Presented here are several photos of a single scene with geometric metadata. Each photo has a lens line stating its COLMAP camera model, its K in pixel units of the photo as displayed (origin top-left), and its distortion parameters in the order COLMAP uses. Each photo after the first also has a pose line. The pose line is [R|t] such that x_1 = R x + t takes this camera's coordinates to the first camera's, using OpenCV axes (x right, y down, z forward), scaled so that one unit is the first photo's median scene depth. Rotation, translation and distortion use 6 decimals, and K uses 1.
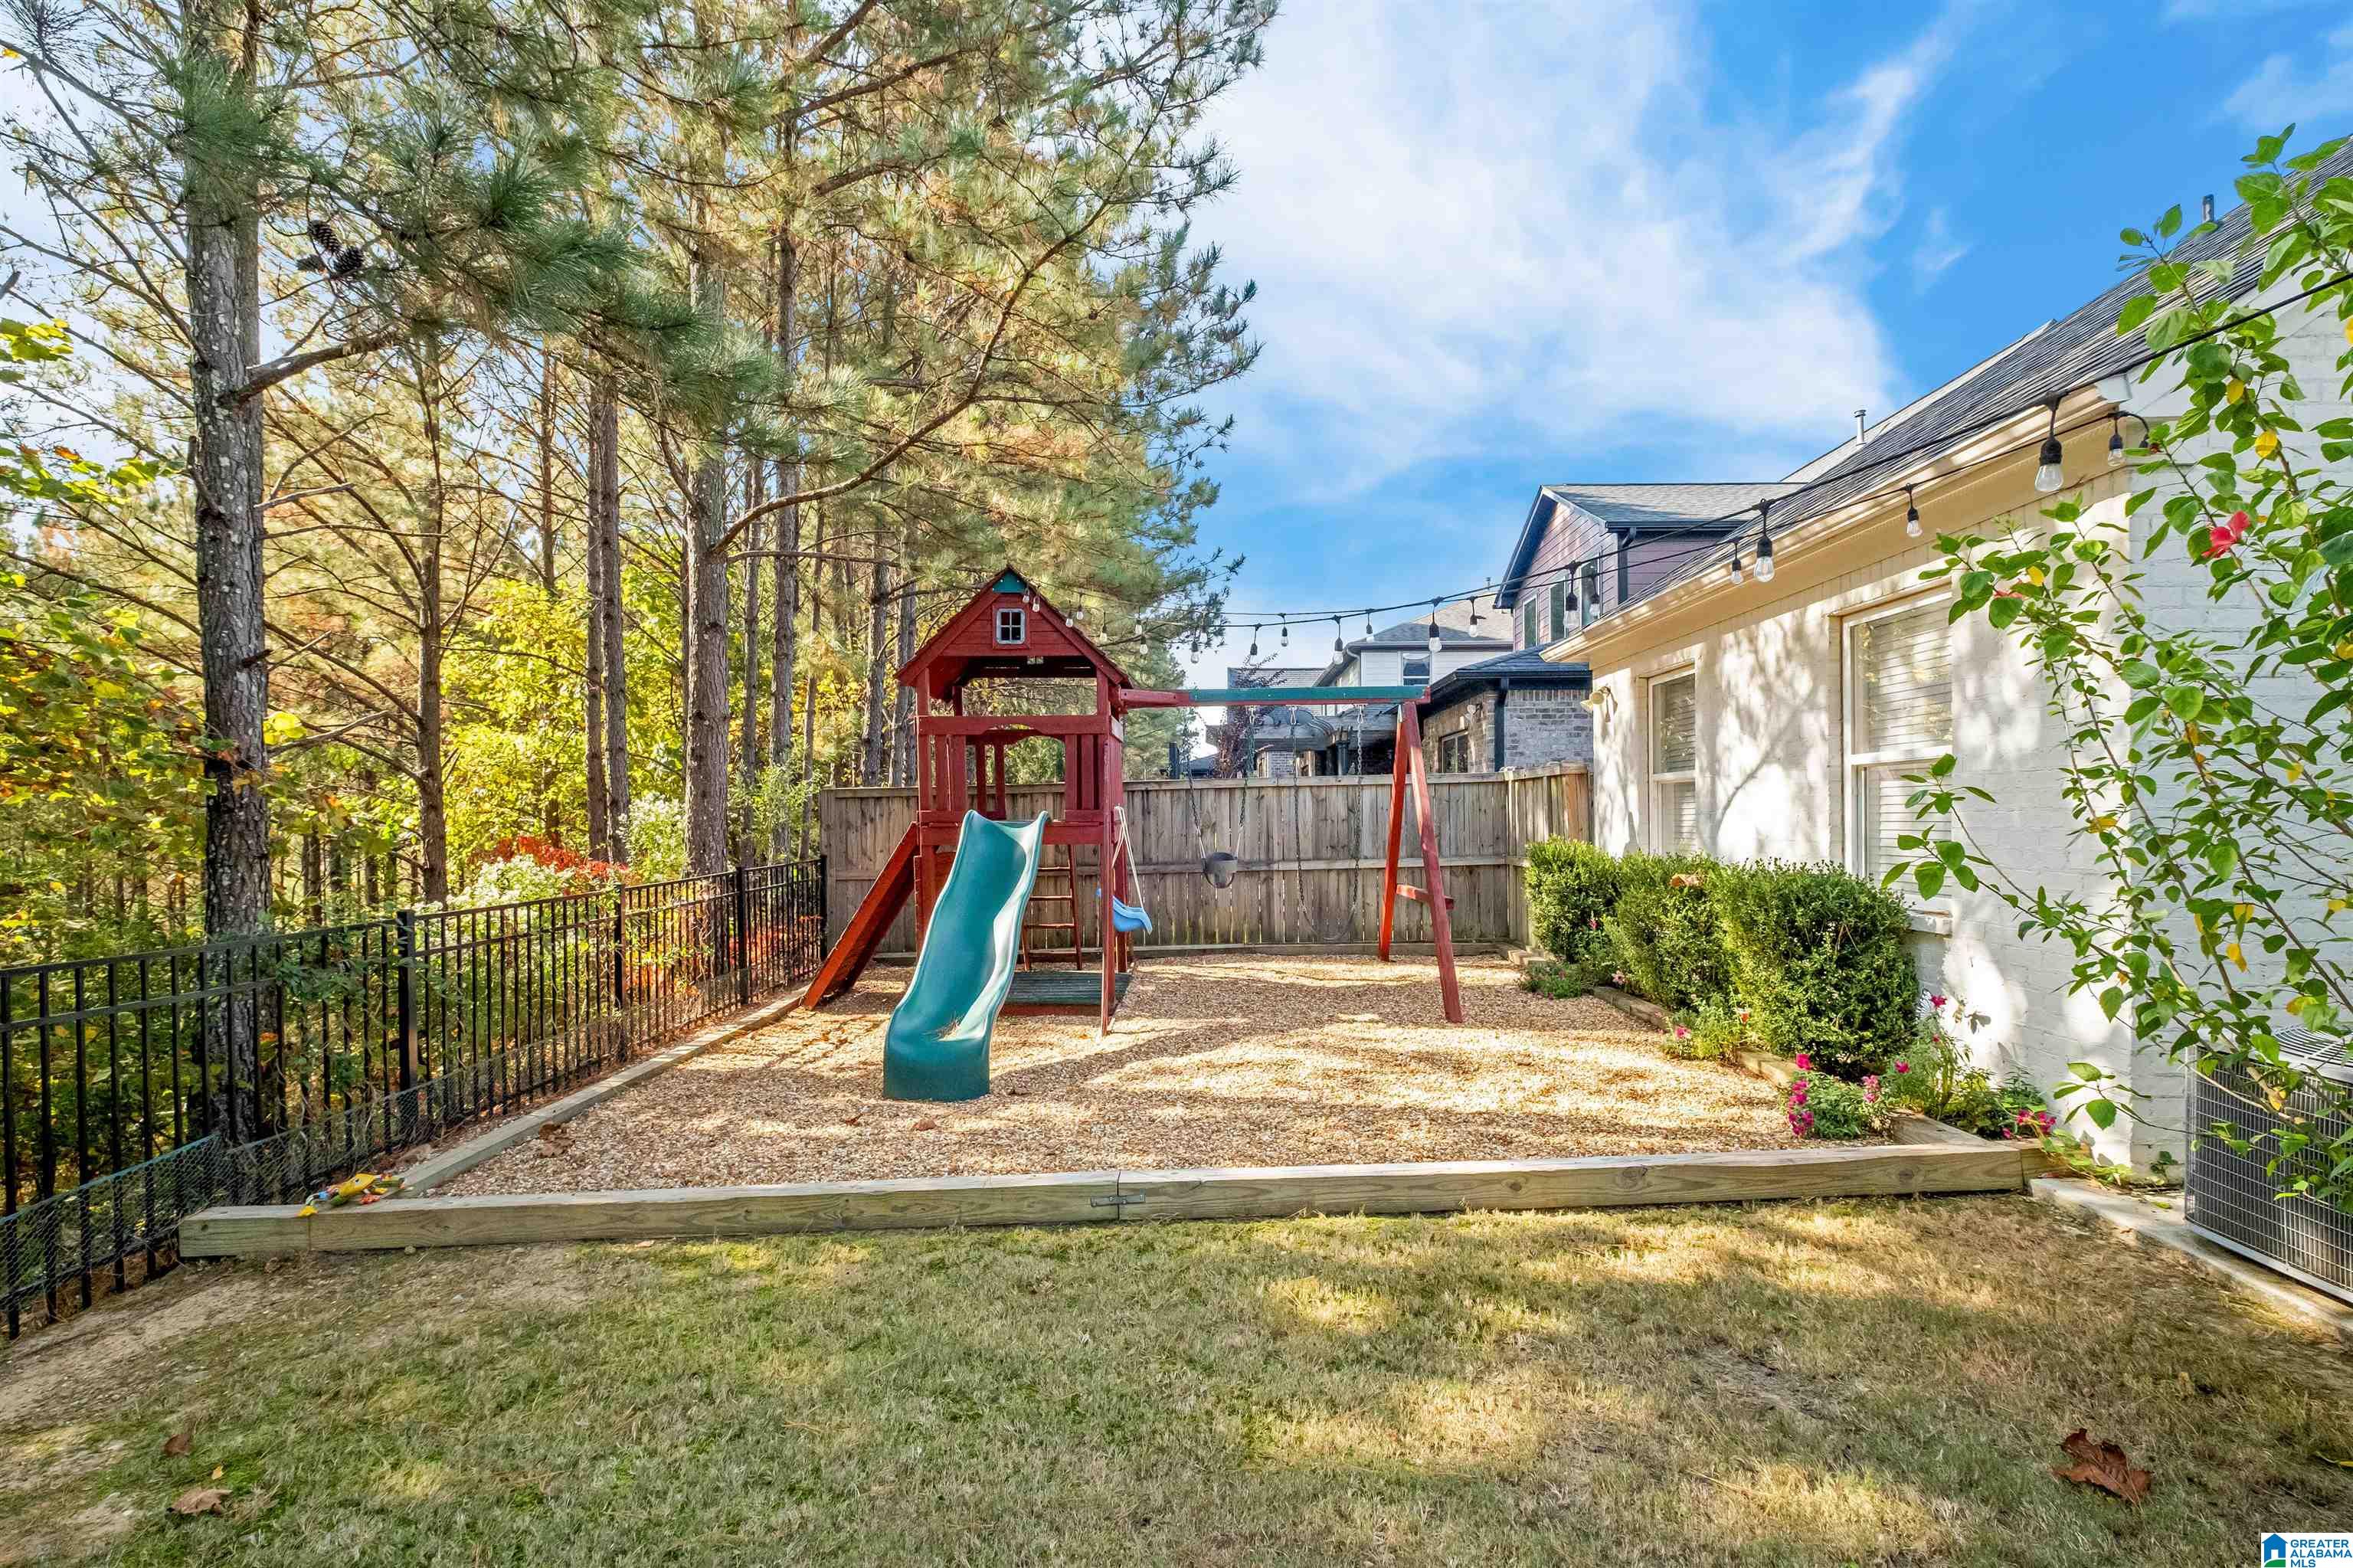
lens RADIAL K [[1024.1, 0, 1212.3], [0, 1024.1, 805.8], [0, 0, 1]] dist [0.001899, 0.000017]
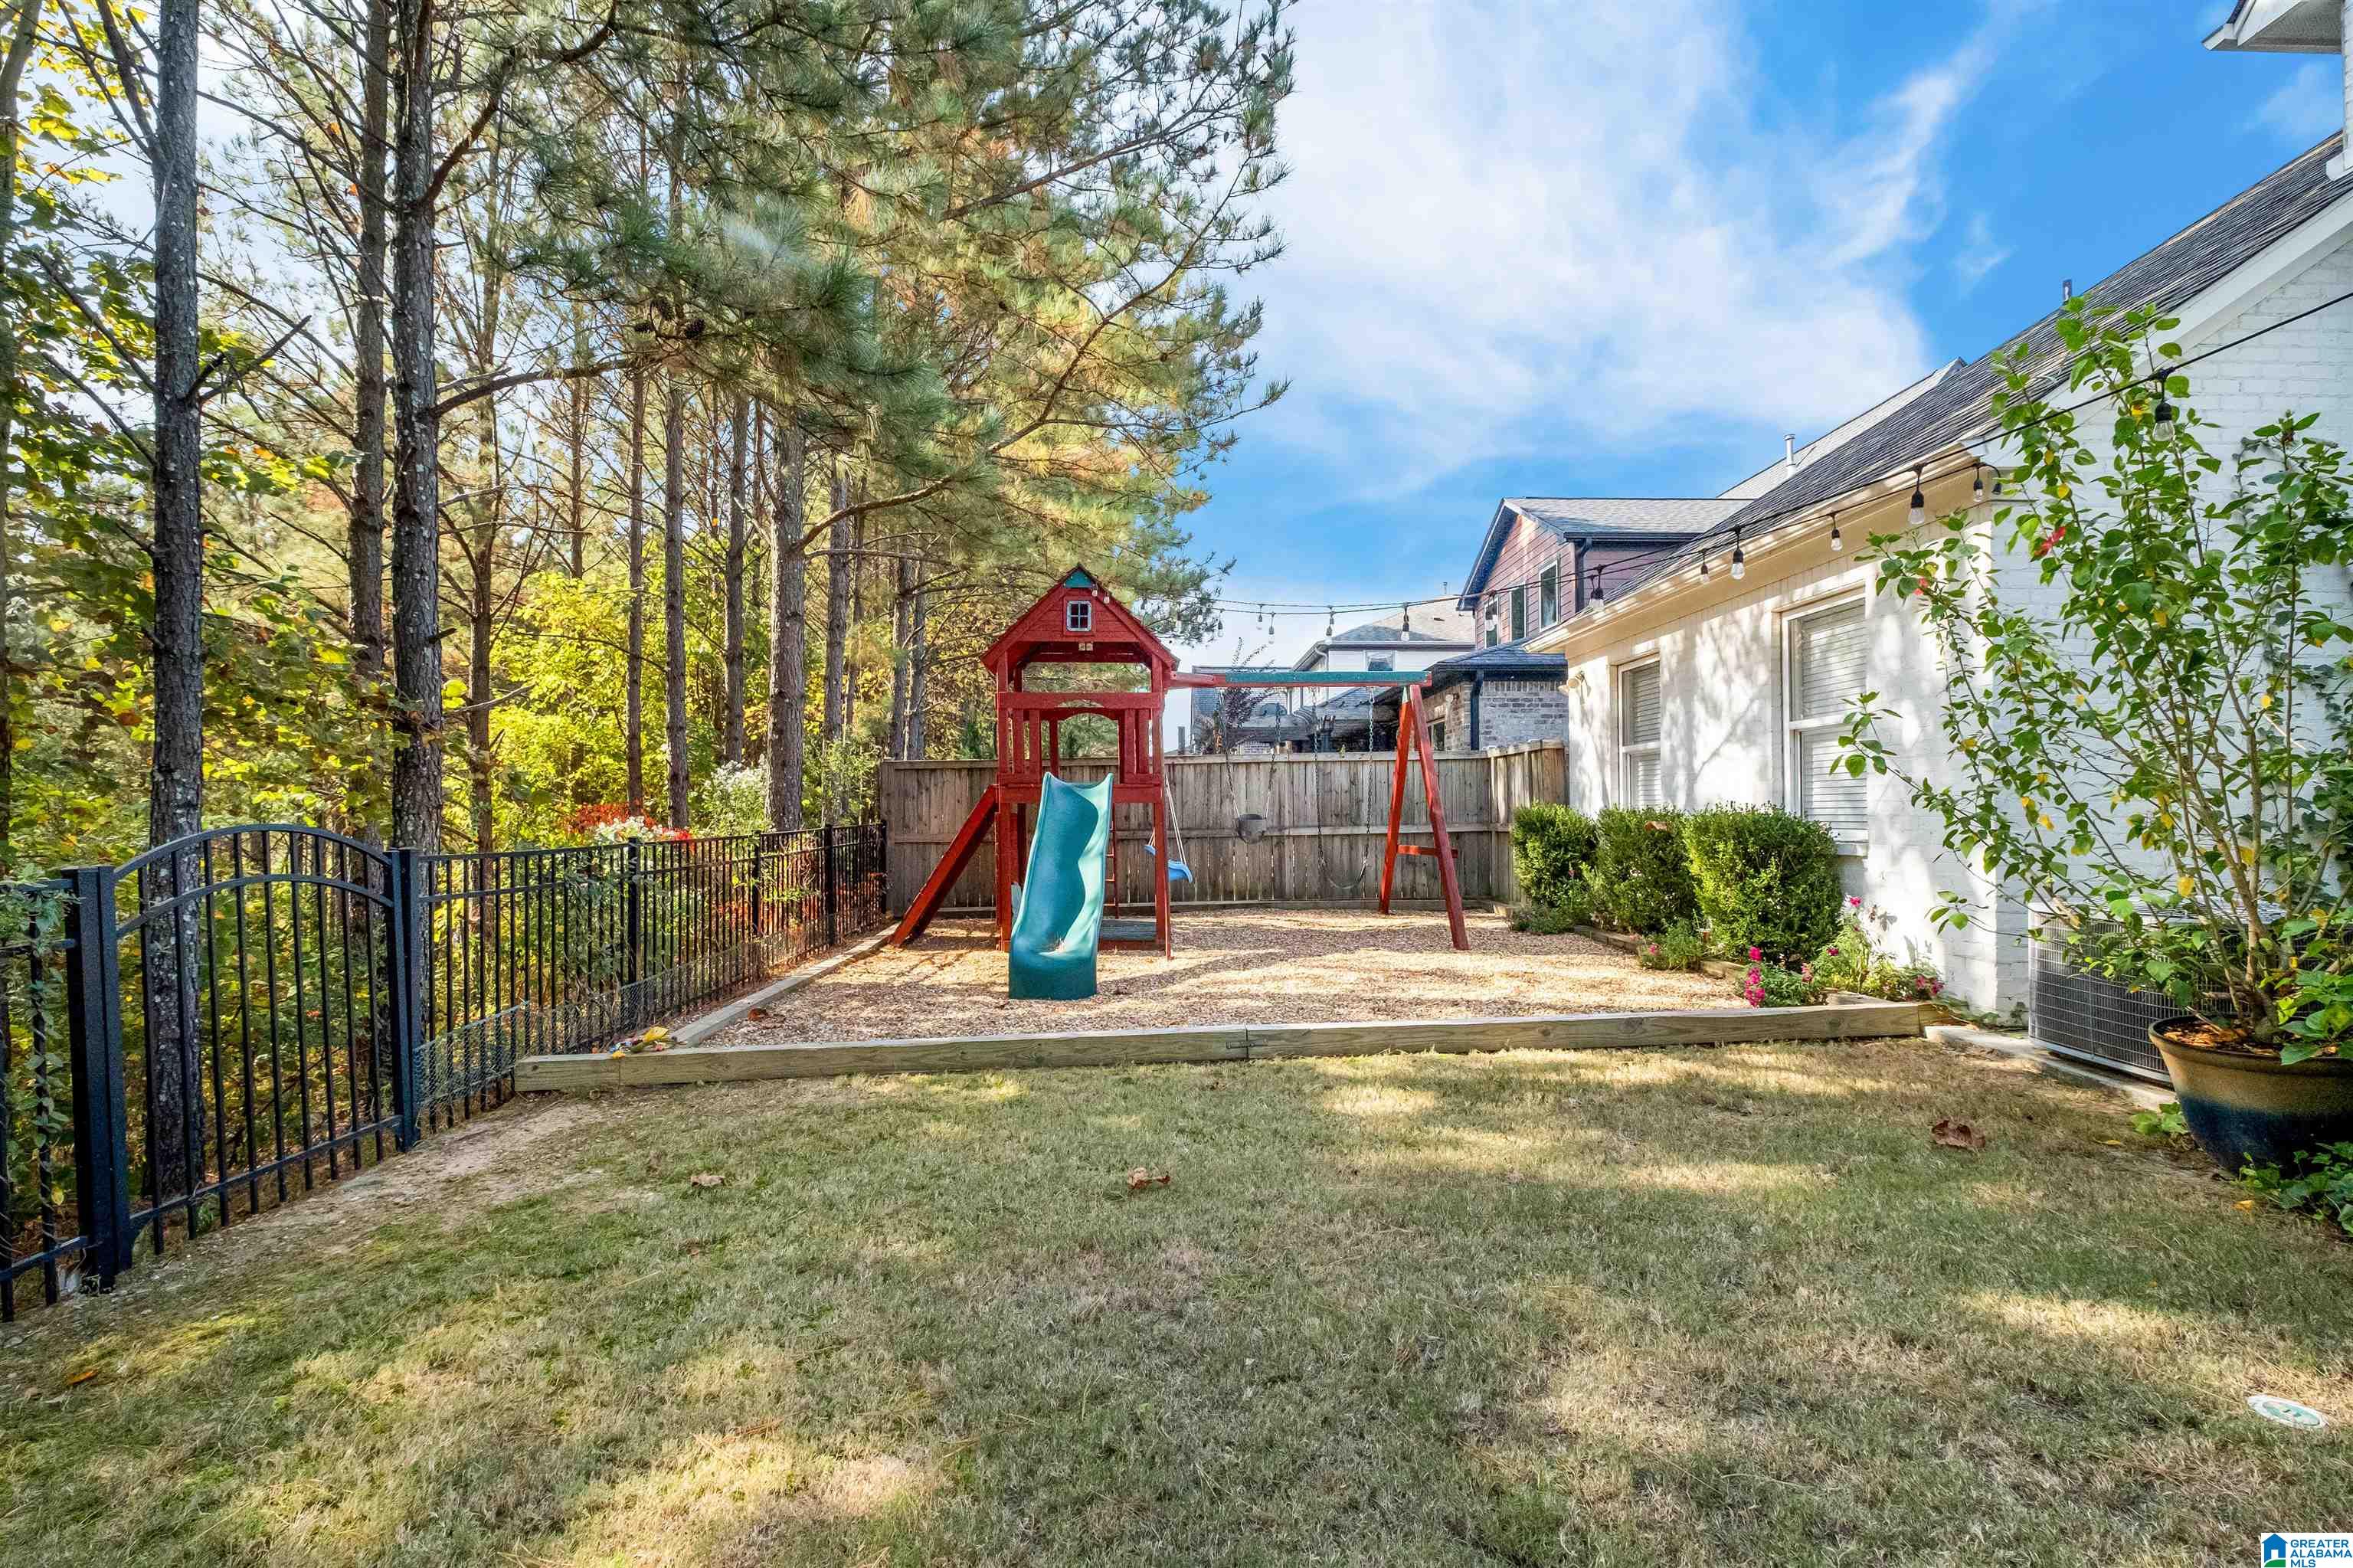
lens RADIAL K [[1004.3, 0, 1181.8], [0, 1004.3, 792.2], [0, 0, 1]] dist [-0.000651, 0.000019]
pose [[0.999738, 0.007366, 0.021668, -0.102406], [-0.007113, 0.999906, -0.011736, 0.037895], [-0.021752, 0.011578, 0.999696, -0.144543]]
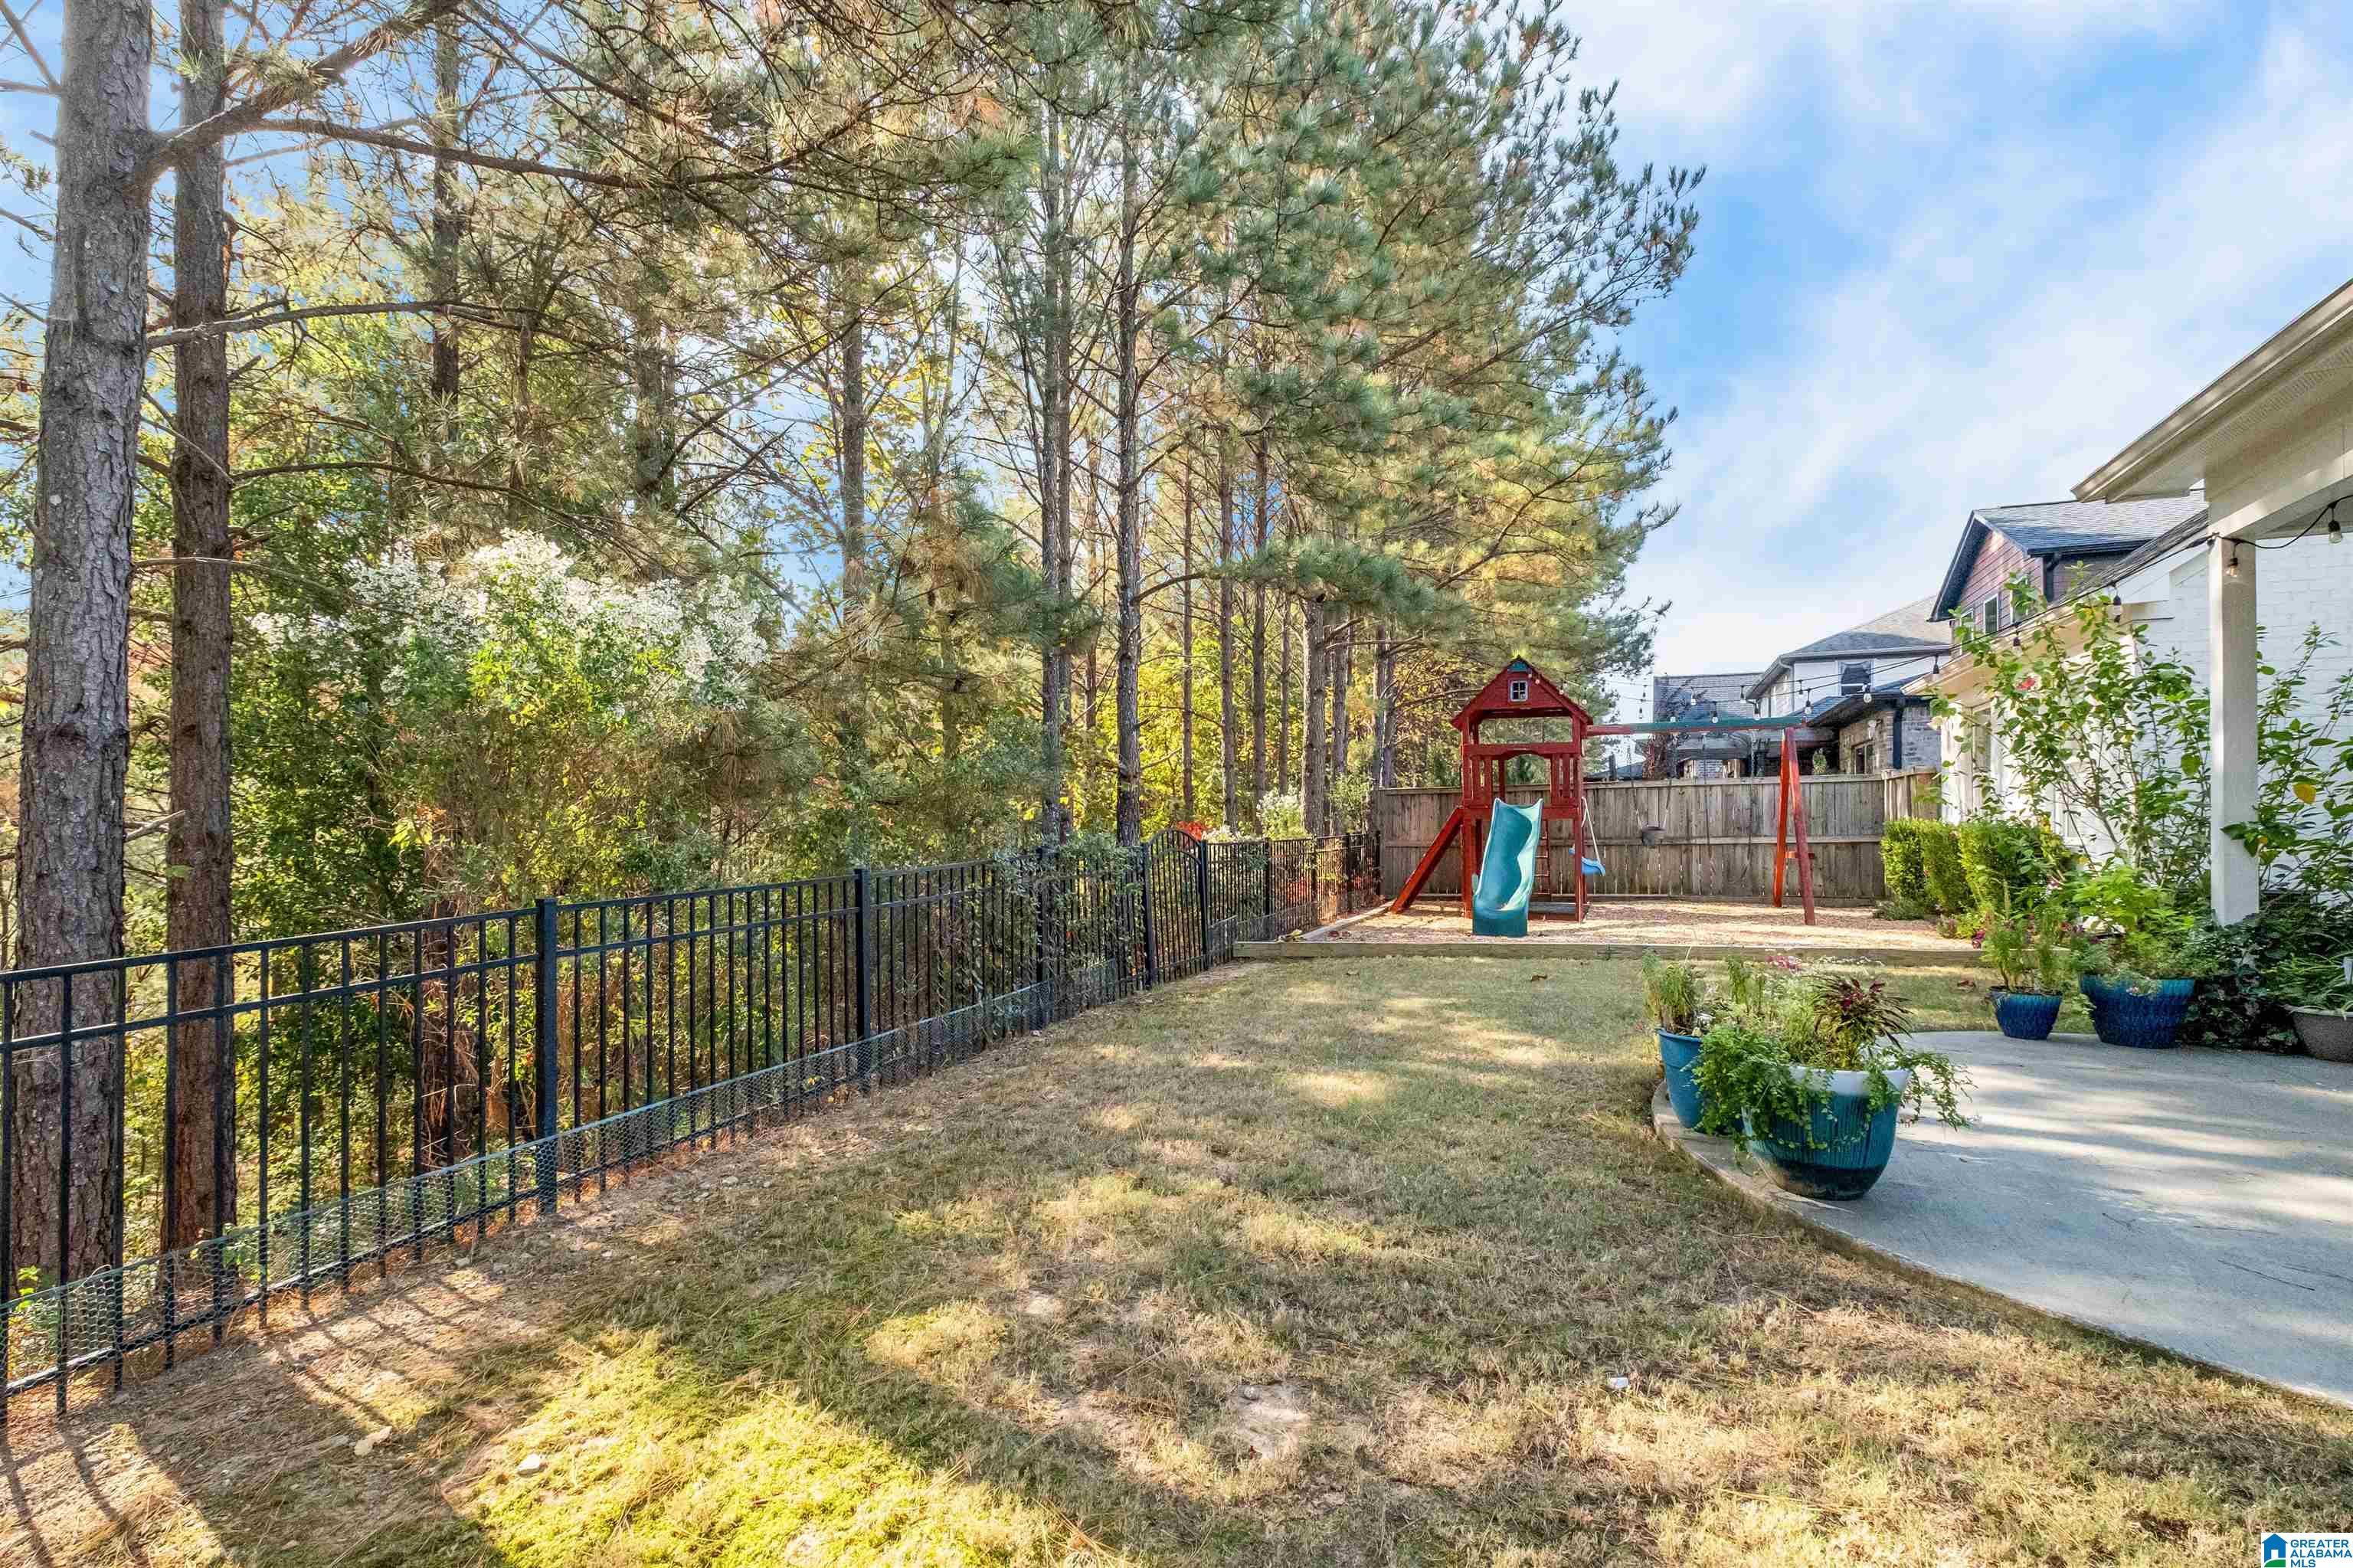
lens RADIAL K [[1056.8, 0, 1178.6], [0, 1056.8, 806.3], [0, 0, 1]] dist [-0.003607, -0.000306]
pose [[0.918368, 0.001921, -0.395723, -0.019512], [-0.006057, 0.999939, -0.009202, 0.036784], [0.395681, 0.010848, 0.918324, -0.837148]]
